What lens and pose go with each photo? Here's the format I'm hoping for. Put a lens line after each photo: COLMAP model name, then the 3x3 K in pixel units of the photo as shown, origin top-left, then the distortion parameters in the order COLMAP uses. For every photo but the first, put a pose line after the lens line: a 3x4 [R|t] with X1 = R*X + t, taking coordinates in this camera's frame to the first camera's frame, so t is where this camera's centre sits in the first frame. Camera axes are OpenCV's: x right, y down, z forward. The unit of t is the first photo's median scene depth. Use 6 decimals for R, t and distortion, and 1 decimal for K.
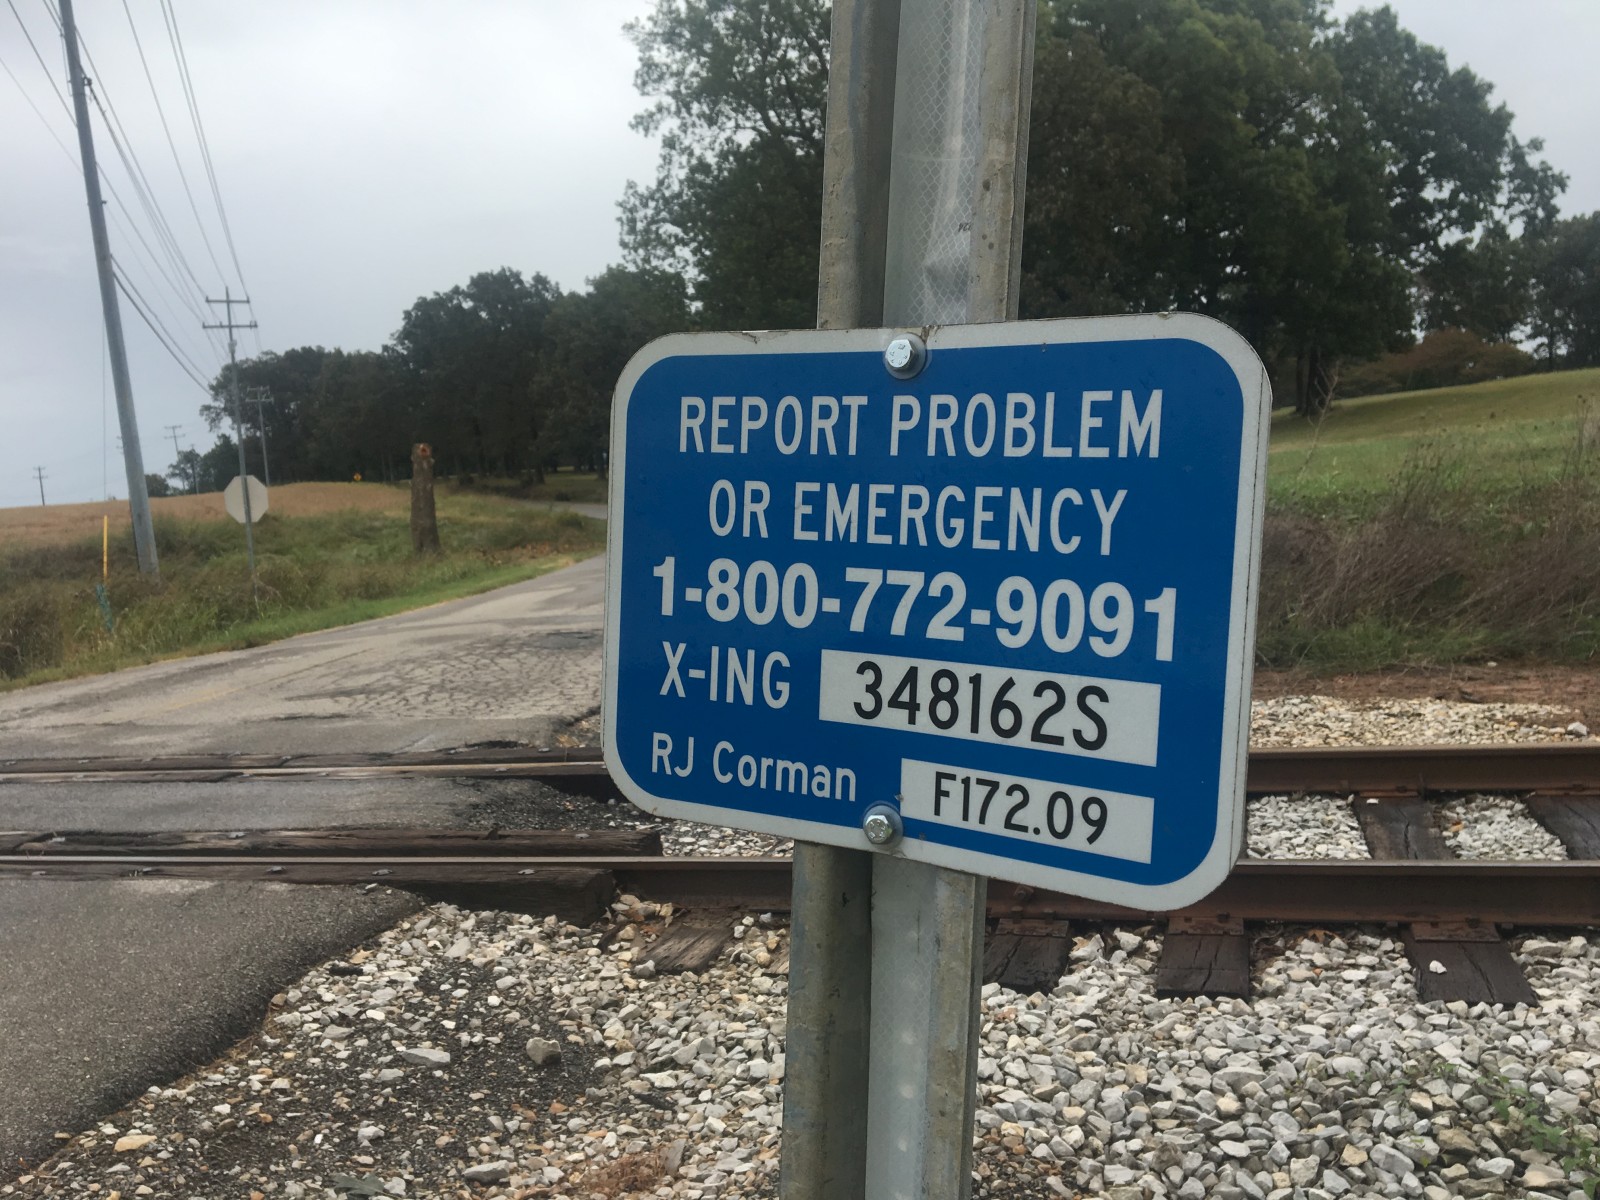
lens RADIAL K [[1330.4, 0, 795.7], [0, 1330.4, 604.3], [0, 0, 1]] dist [0.085441, -0.125779]
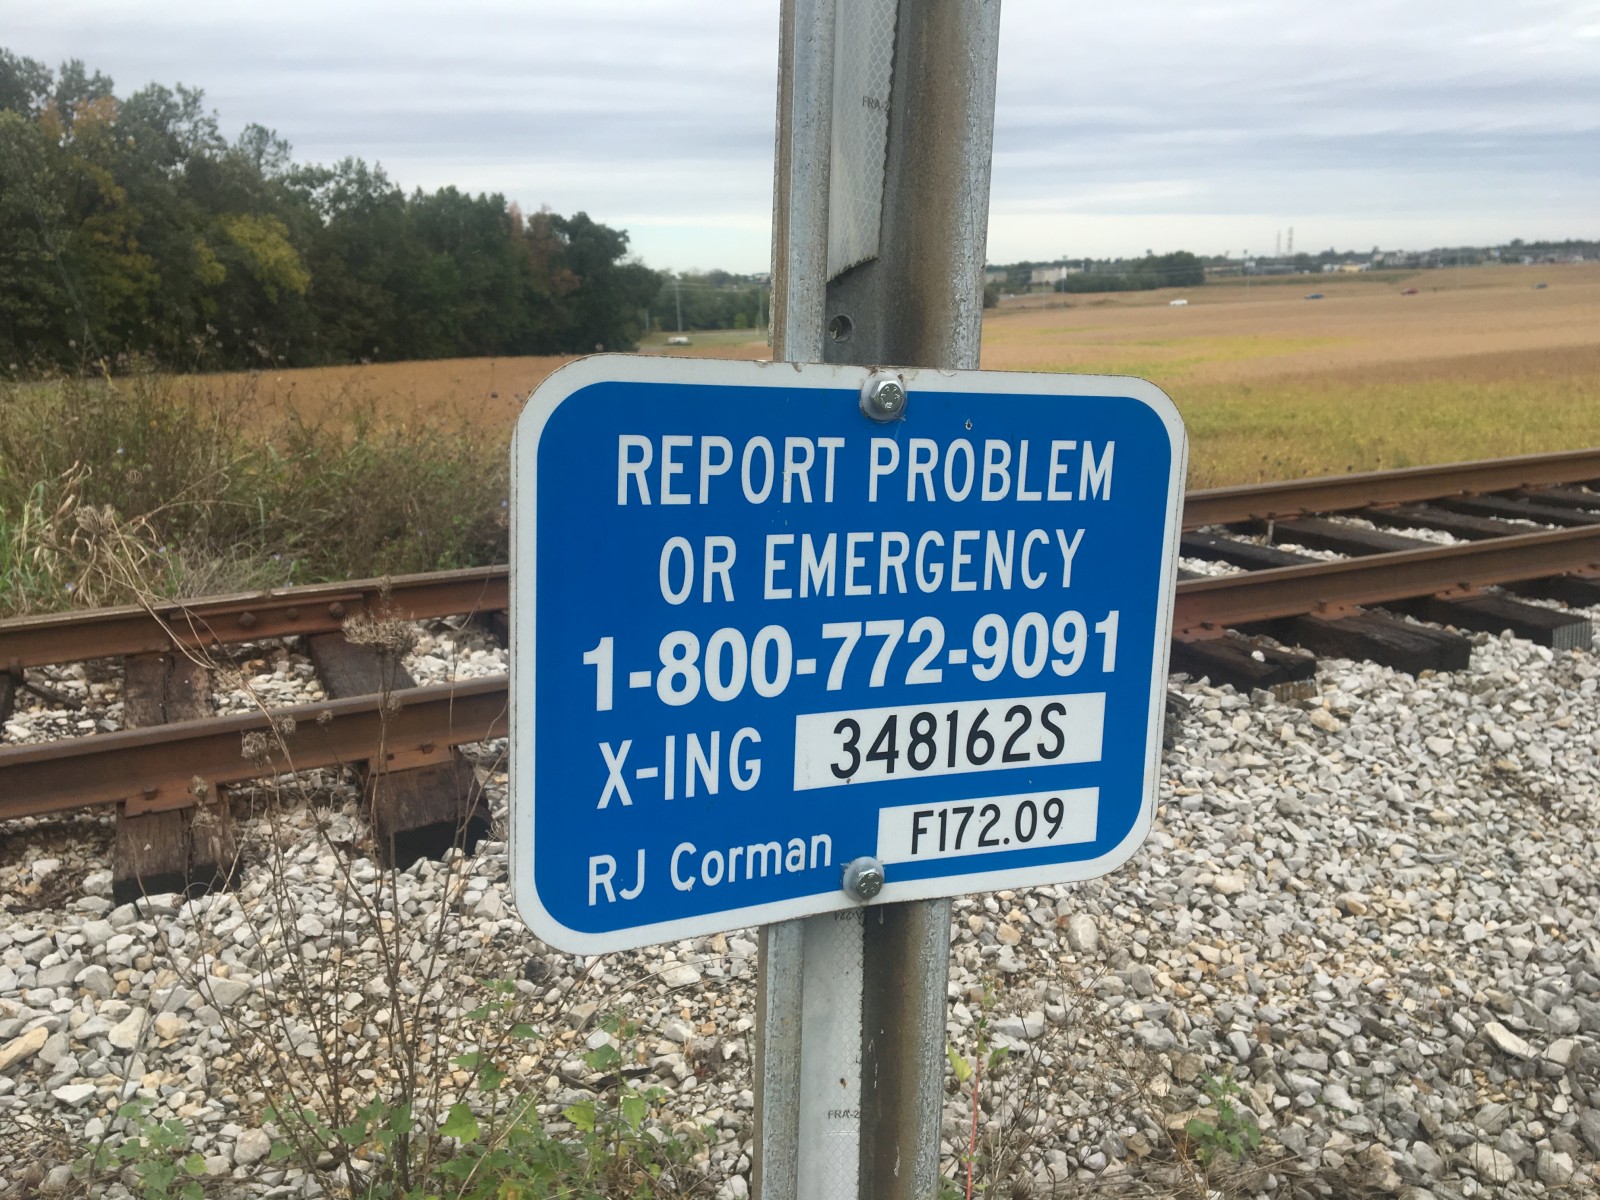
lens RADIAL K [[1334.1, 0, 794.7], [0, 1334.1, 632.1], [0, 0, 1]] dist [0.066956, -0.138840]
pose [[0.554580, -0.162065, 0.816196, -0.751380], [0.055826, 0.985887, 0.157827, -0.174532], [-0.830256, -0.041963, 0.555801, 0.520267]]
